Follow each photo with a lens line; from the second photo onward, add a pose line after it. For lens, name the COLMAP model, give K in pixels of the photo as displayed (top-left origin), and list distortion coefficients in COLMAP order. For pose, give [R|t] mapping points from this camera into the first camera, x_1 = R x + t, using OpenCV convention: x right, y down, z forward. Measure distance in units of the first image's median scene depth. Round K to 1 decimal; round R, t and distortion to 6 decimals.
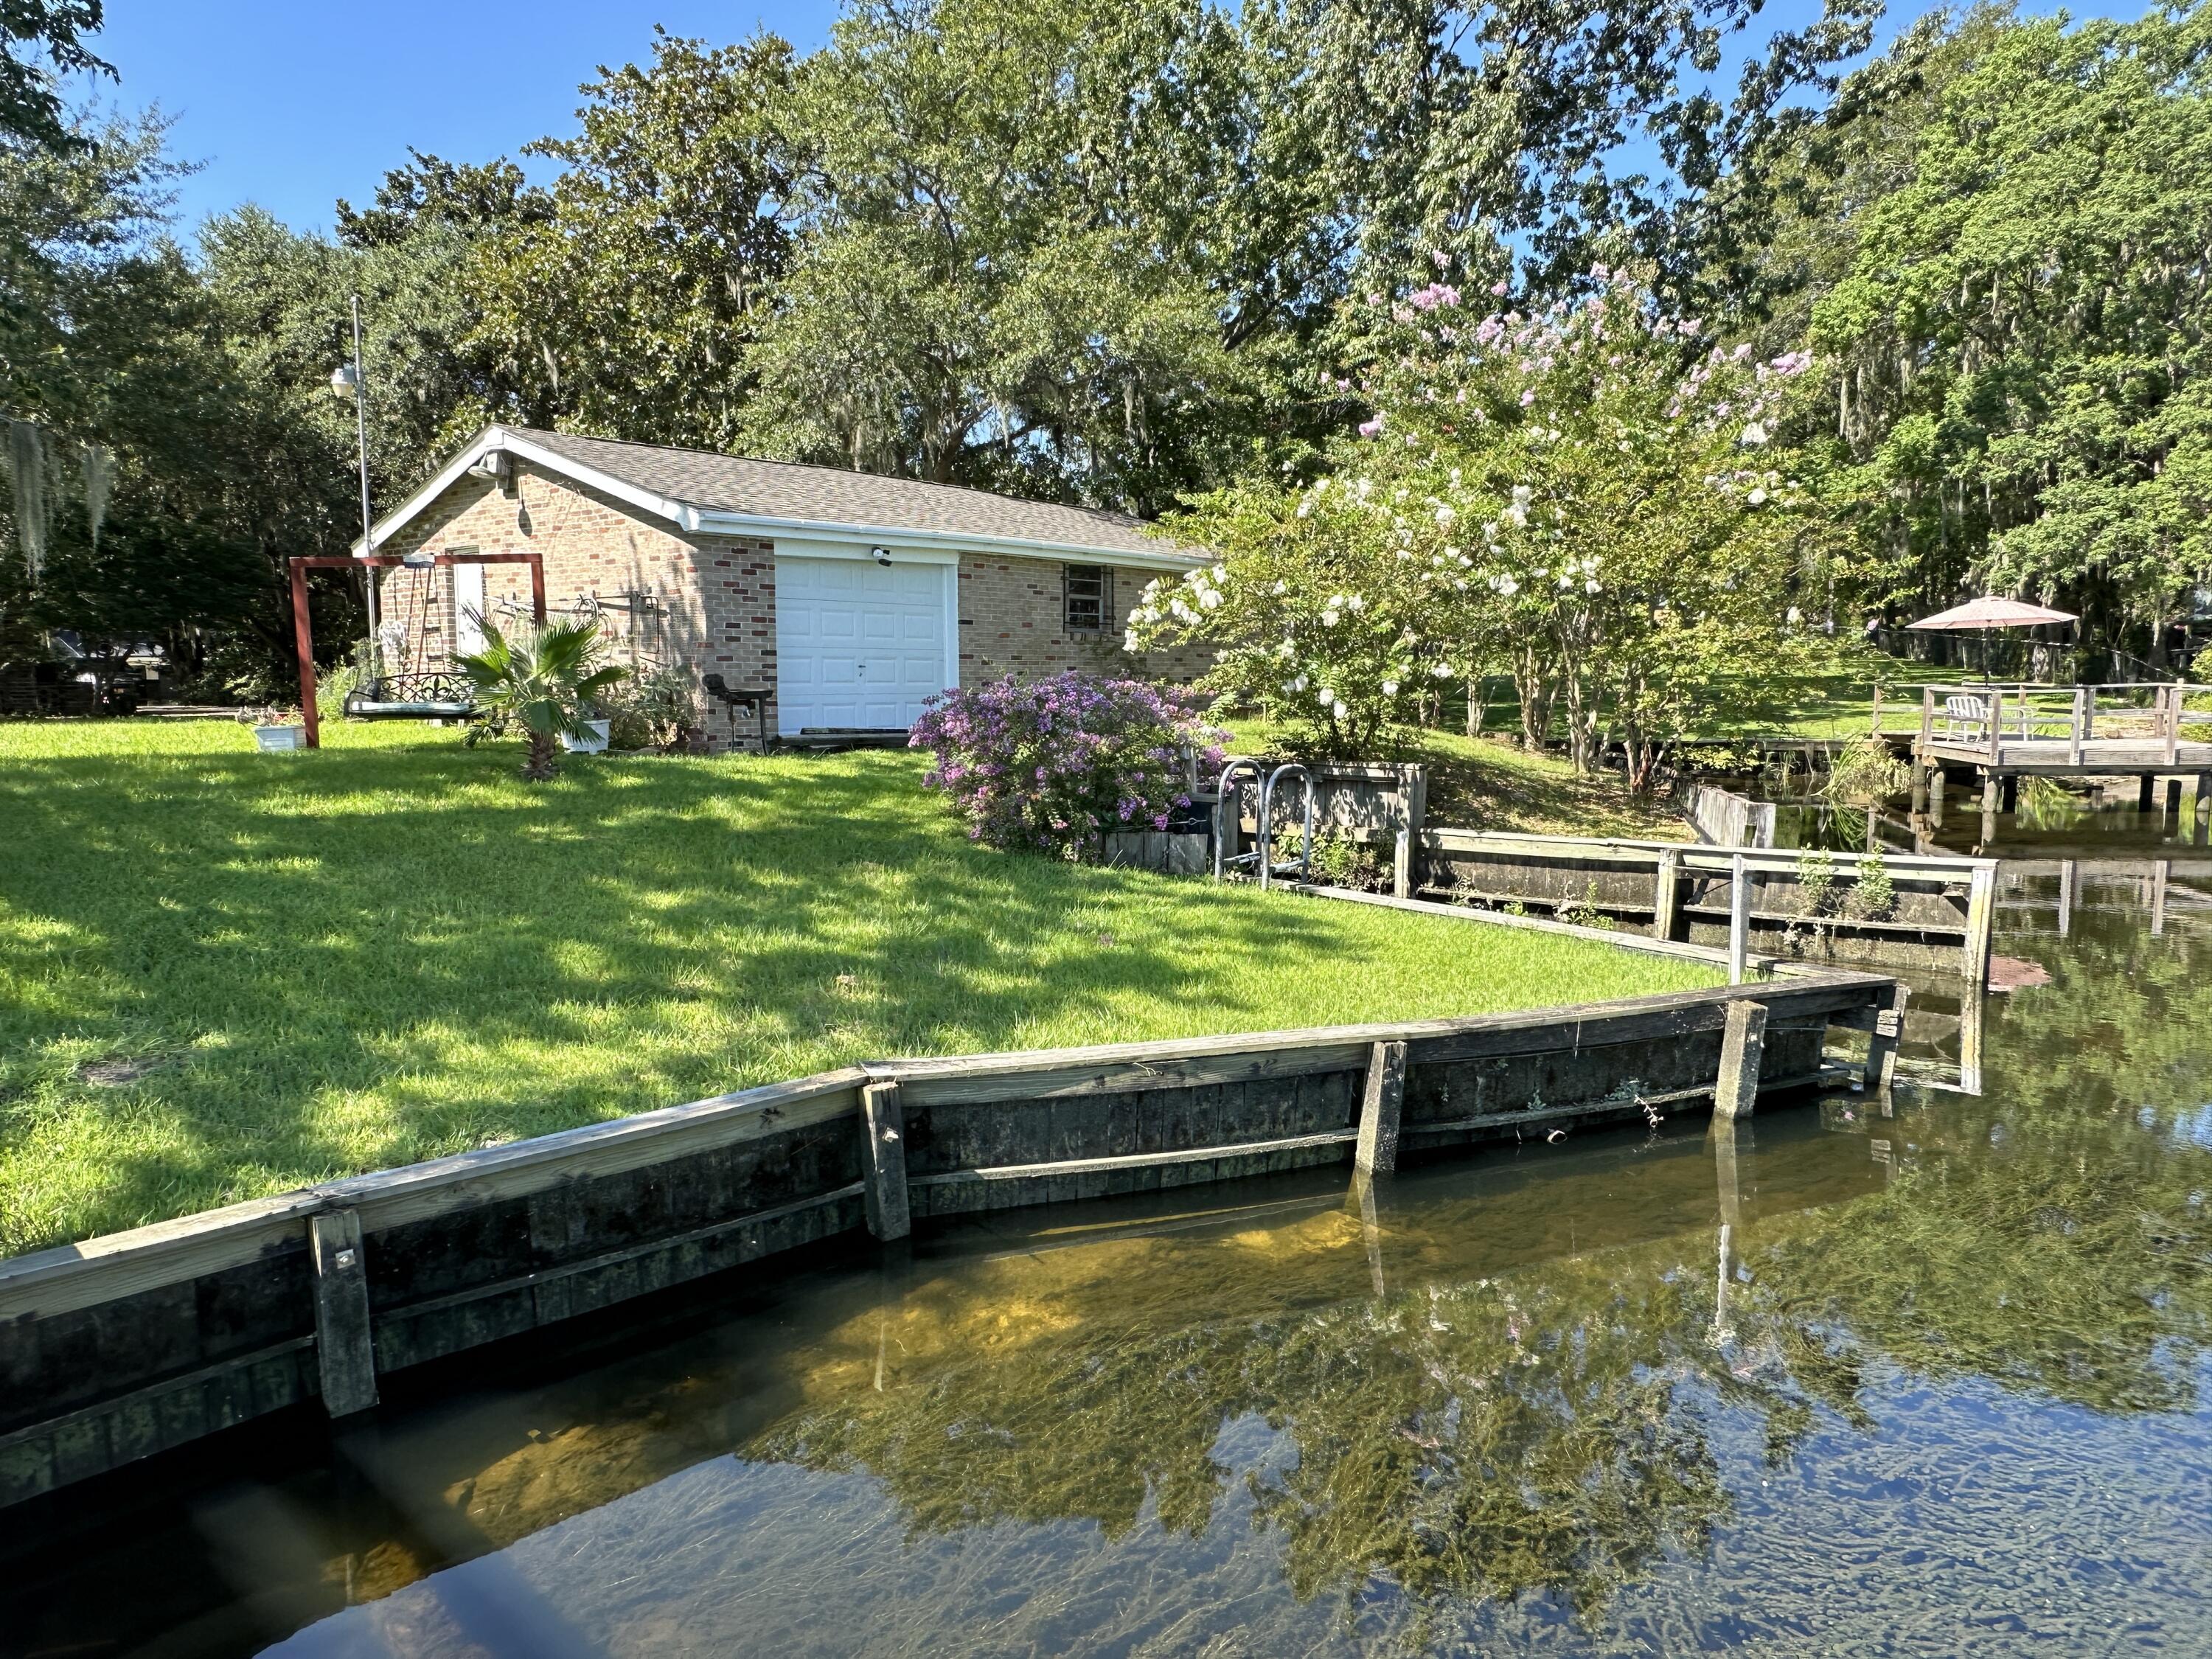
lens RADIAL K [[1422.1, 0, 1106.0], [0, 1422.1, 829.5], [0, 0, 1]] dist [0.000497, 0.000261]
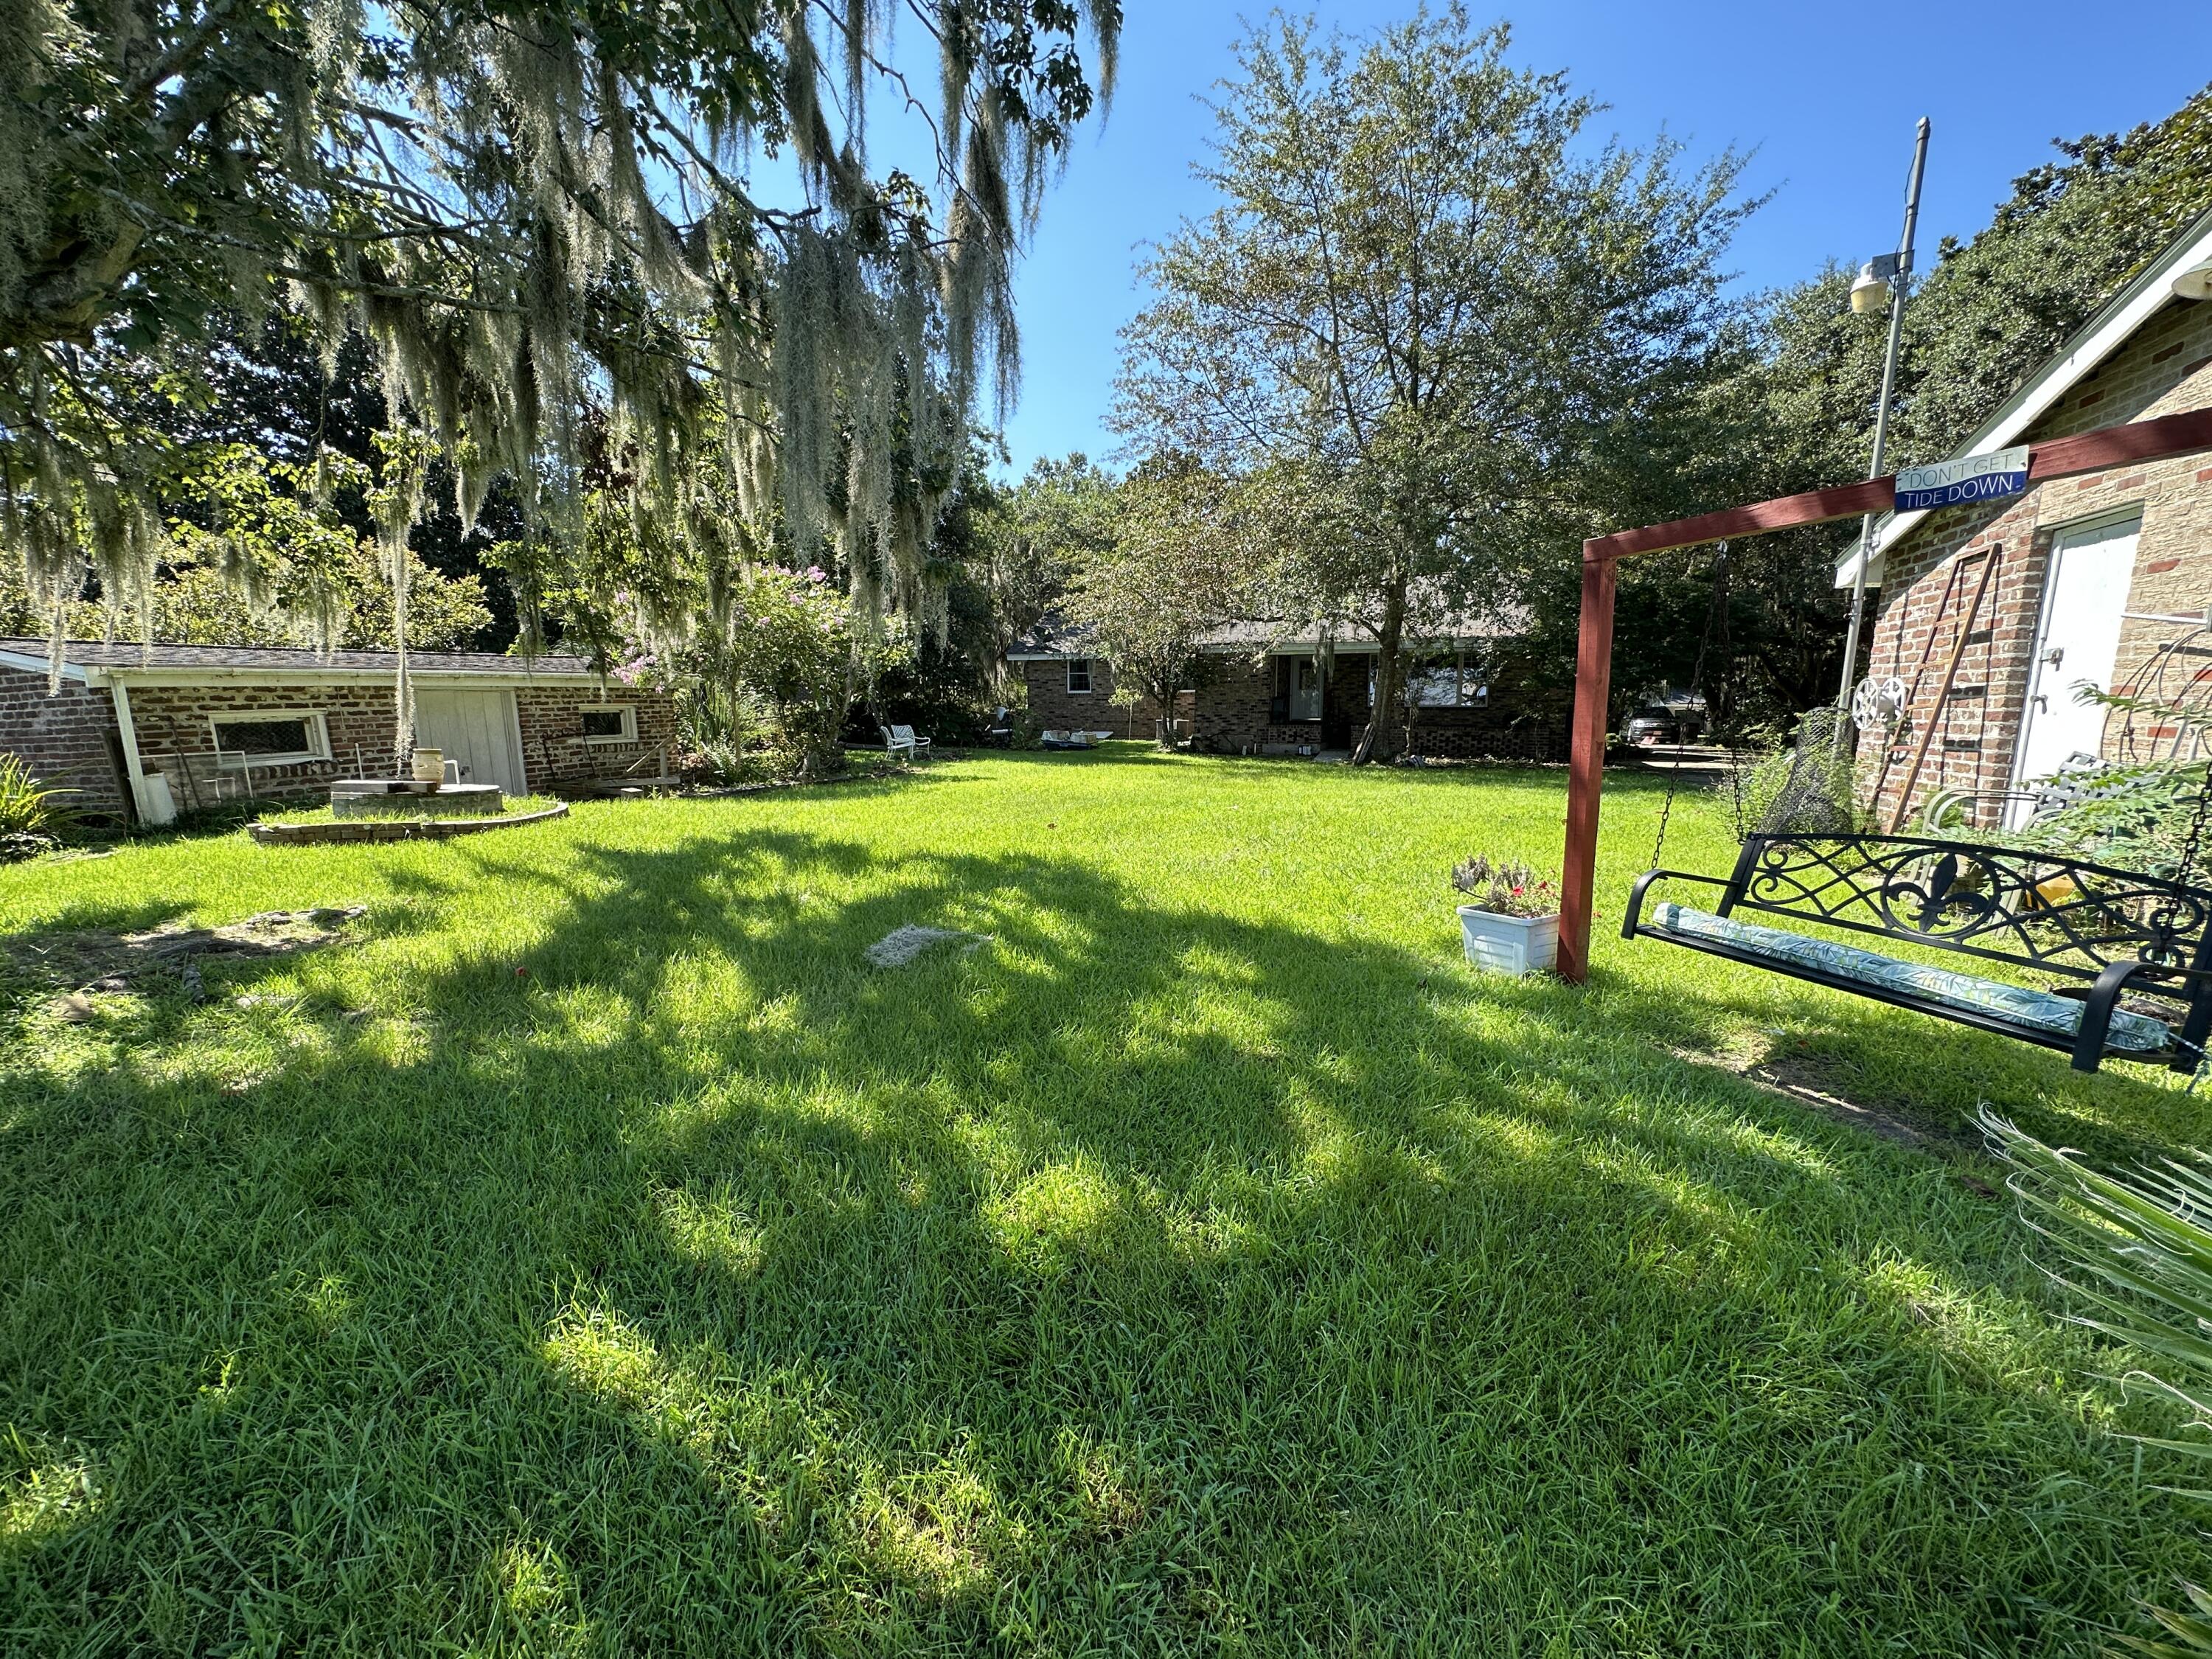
lens RADIAL K [[882.8, 0, 1106.0], [0, 882.8, 829.5], [0, 0, 1]] dist [-0.001753, 0.000553]
pose [[0.355978, 0.140502, -0.923872, -0.273854], [-0.116428, 0.987598, 0.105333, -0.086328], [0.927213, 0.070069, 0.367922, 0.578352]]
